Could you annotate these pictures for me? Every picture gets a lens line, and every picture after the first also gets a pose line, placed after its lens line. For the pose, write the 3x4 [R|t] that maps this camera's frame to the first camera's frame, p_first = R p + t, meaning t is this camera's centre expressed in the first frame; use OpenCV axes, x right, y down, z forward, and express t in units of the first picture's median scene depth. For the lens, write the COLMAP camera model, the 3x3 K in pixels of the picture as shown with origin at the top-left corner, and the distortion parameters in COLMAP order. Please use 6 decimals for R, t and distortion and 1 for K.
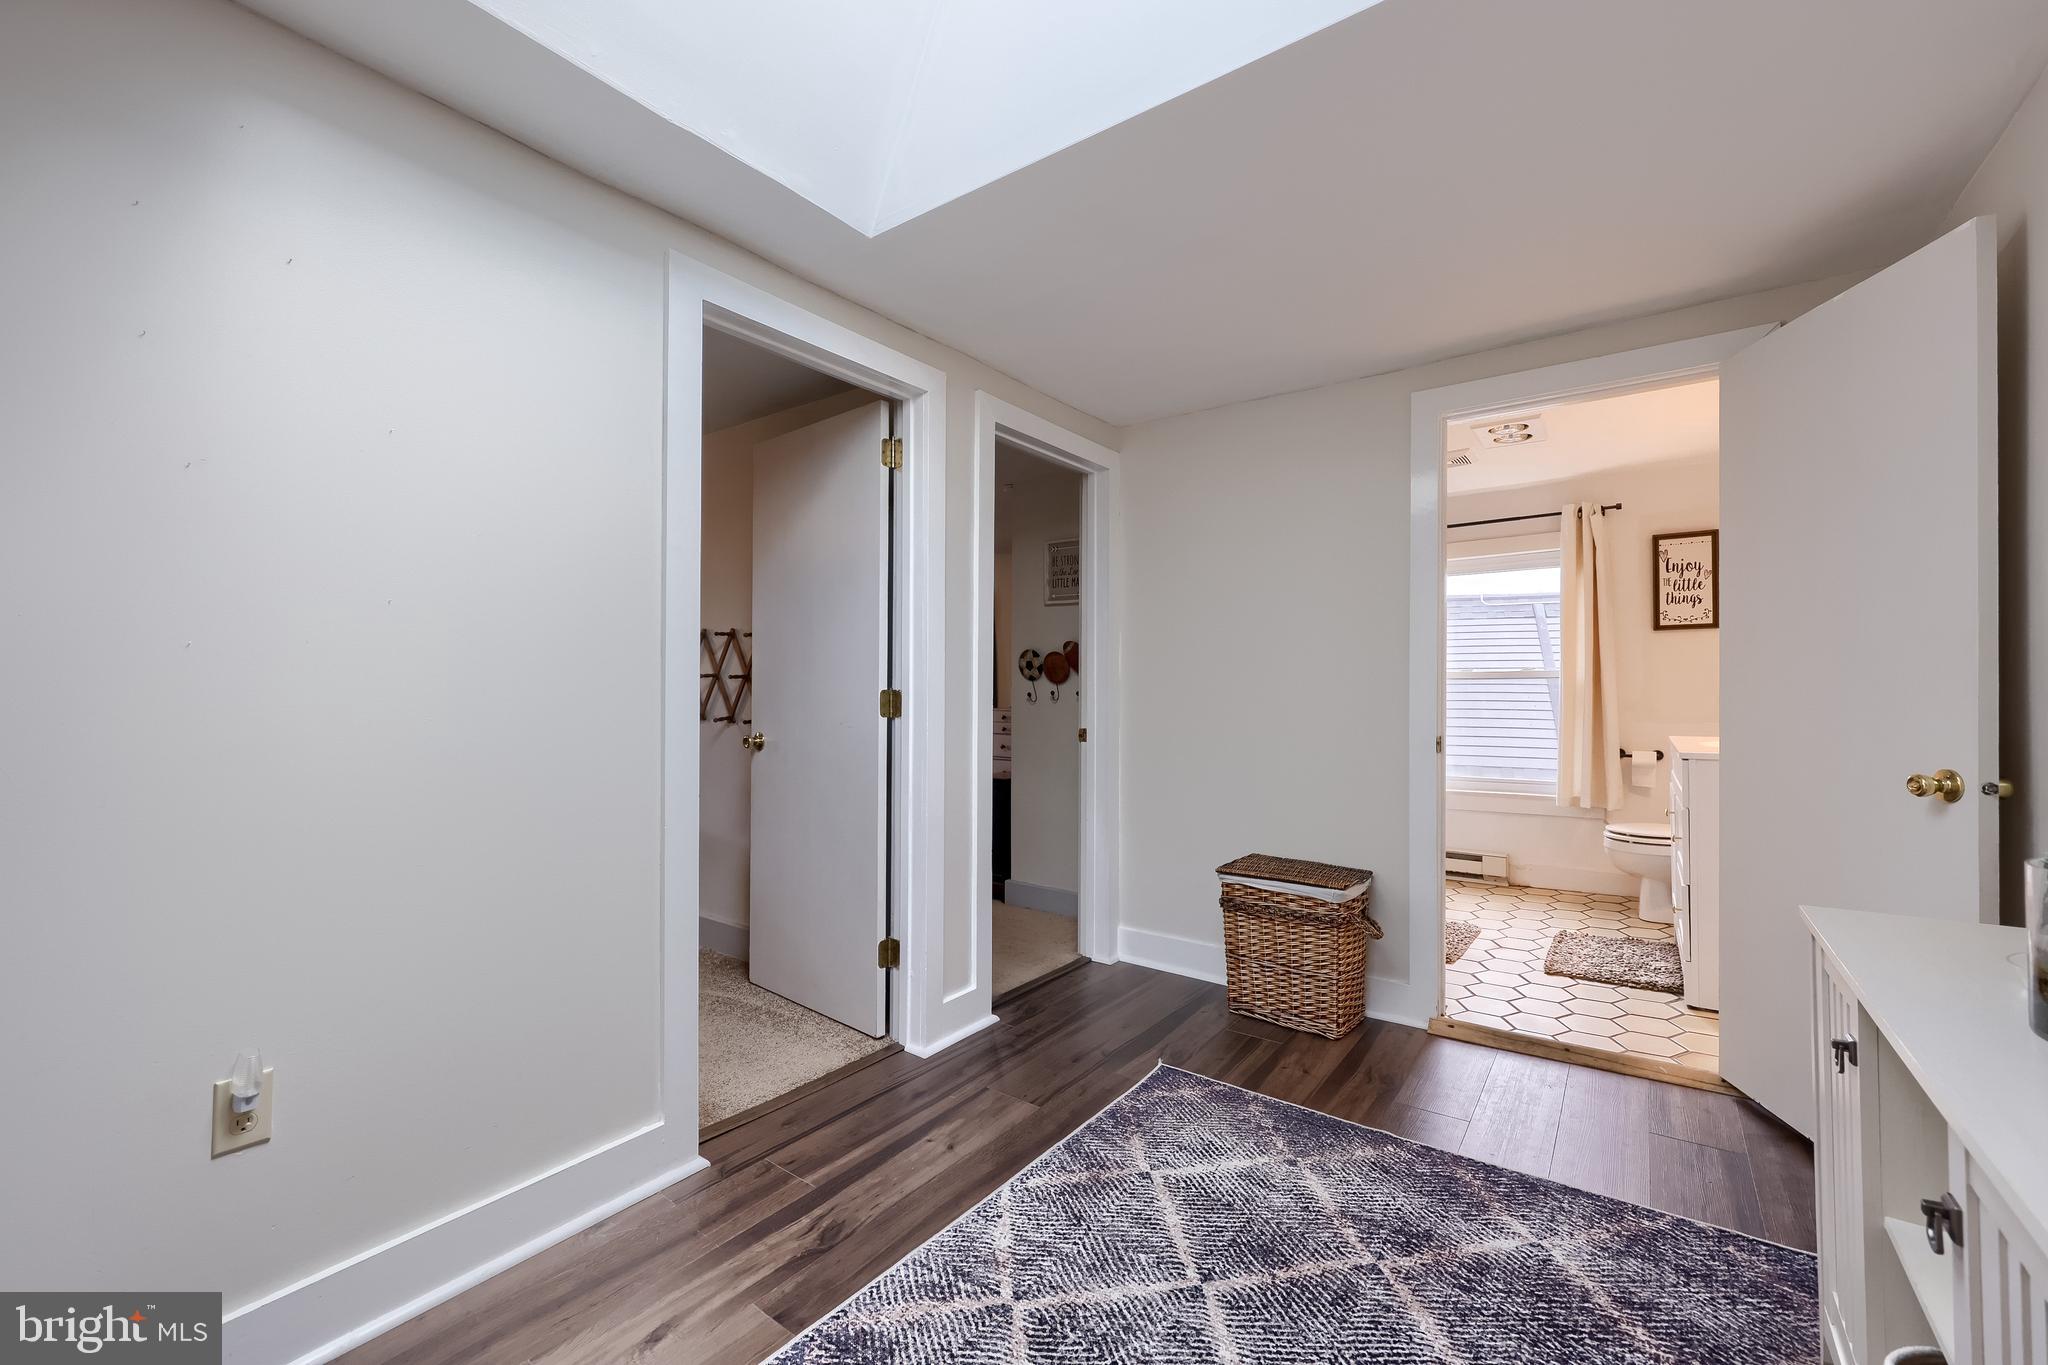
lens RADIAL K [[849.5, 0, 1021.0], [0, 849.5, 683.6], [0, 0, 1]] dist [0.015968, 0.001801]
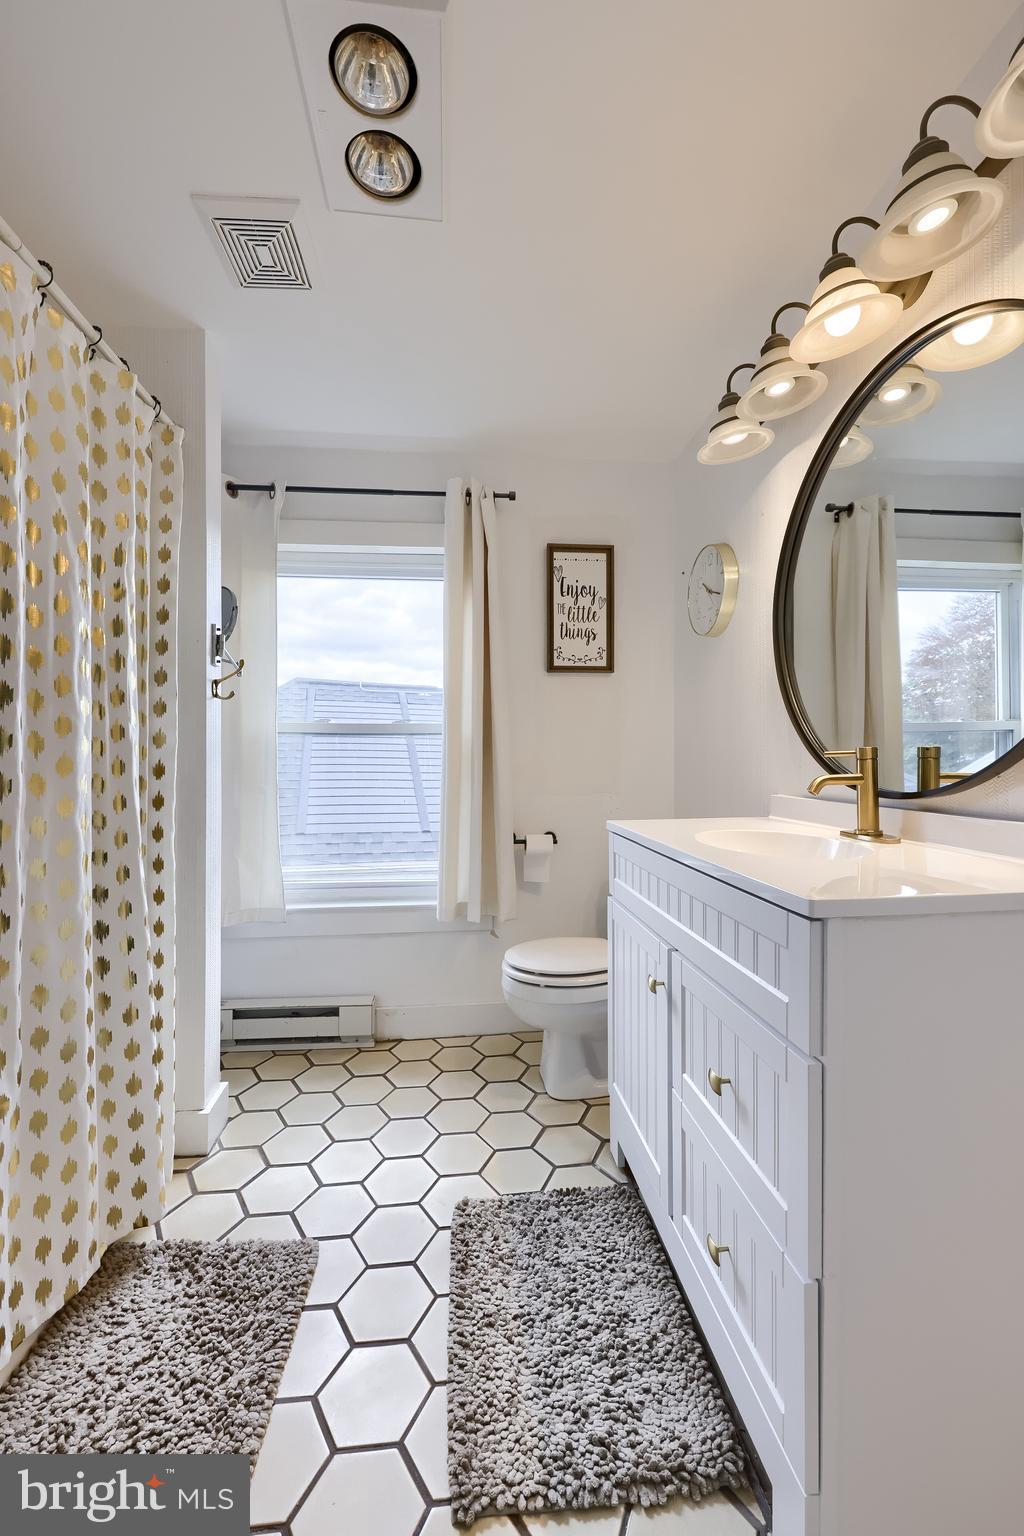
lens RADIAL K [[637.1, 0, 502.9], [0, 637.1, 770.9], [0, 0, 1]] dist [0.015968, 0.001801]
pose [[0.757255, 0.001061, 0.653119, 0.346169], [-0.008850, 0.999924, 0.008636, 0.020162], [-0.653060, -0.012319, 0.757206, 0.605110]]
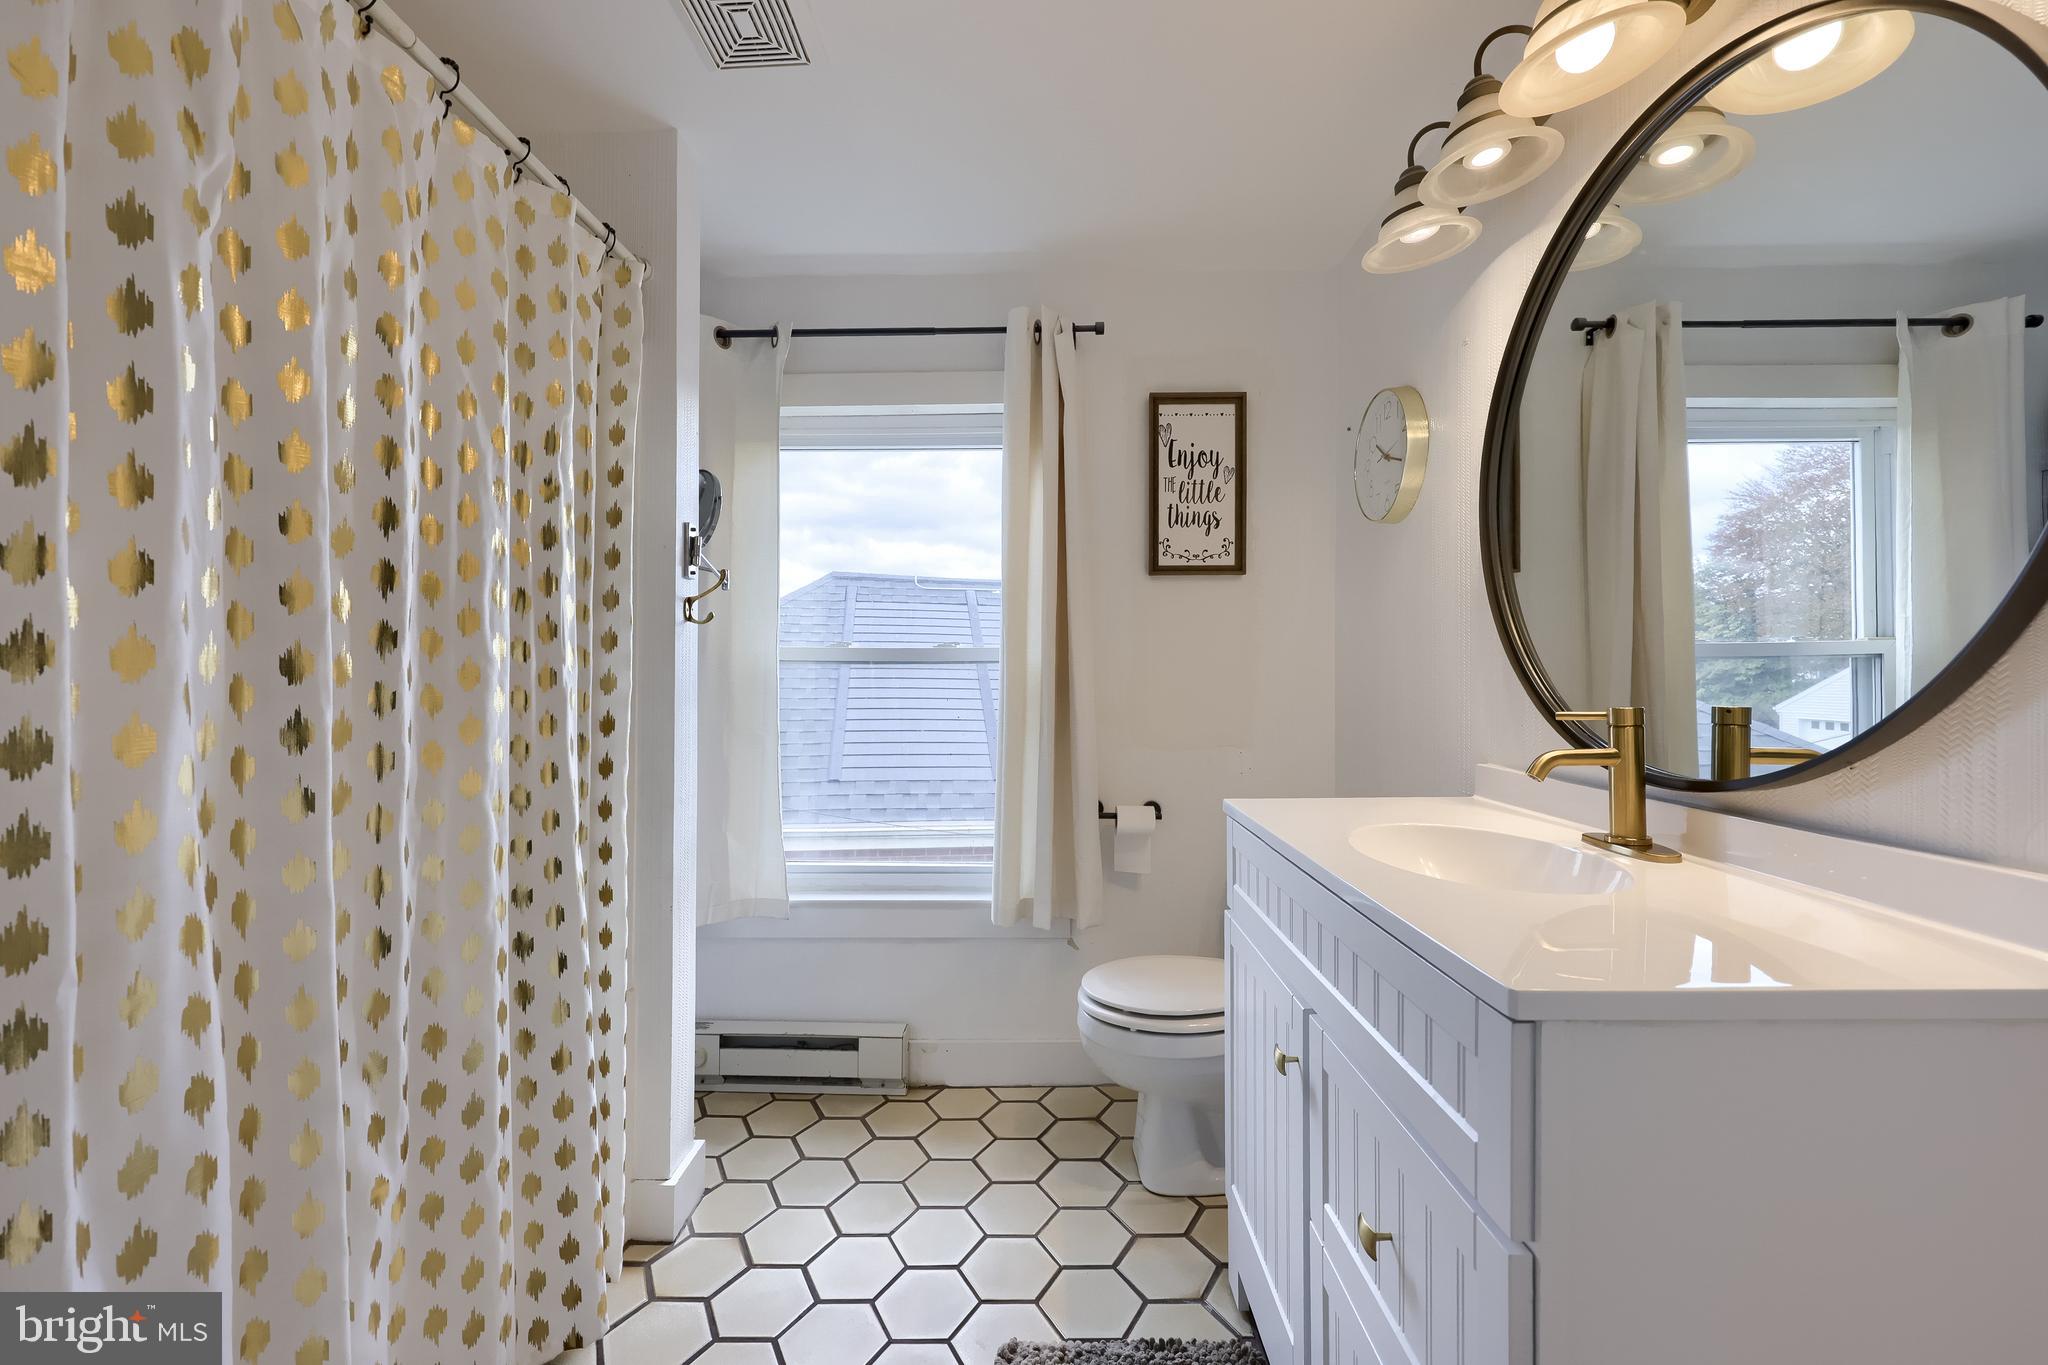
lens RADIAL K [[849.5, 0, 1028.7], [0, 849.5, 677.2], [0, 0, 1]] dist [0.015968, 0.001801]
pose [[0.825387, 0.004453, 0.564551, 0.381565], [-0.010340, 0.999920, 0.007230, -0.001394], [-0.564473, -0.011805, 0.825367, 0.610374]]
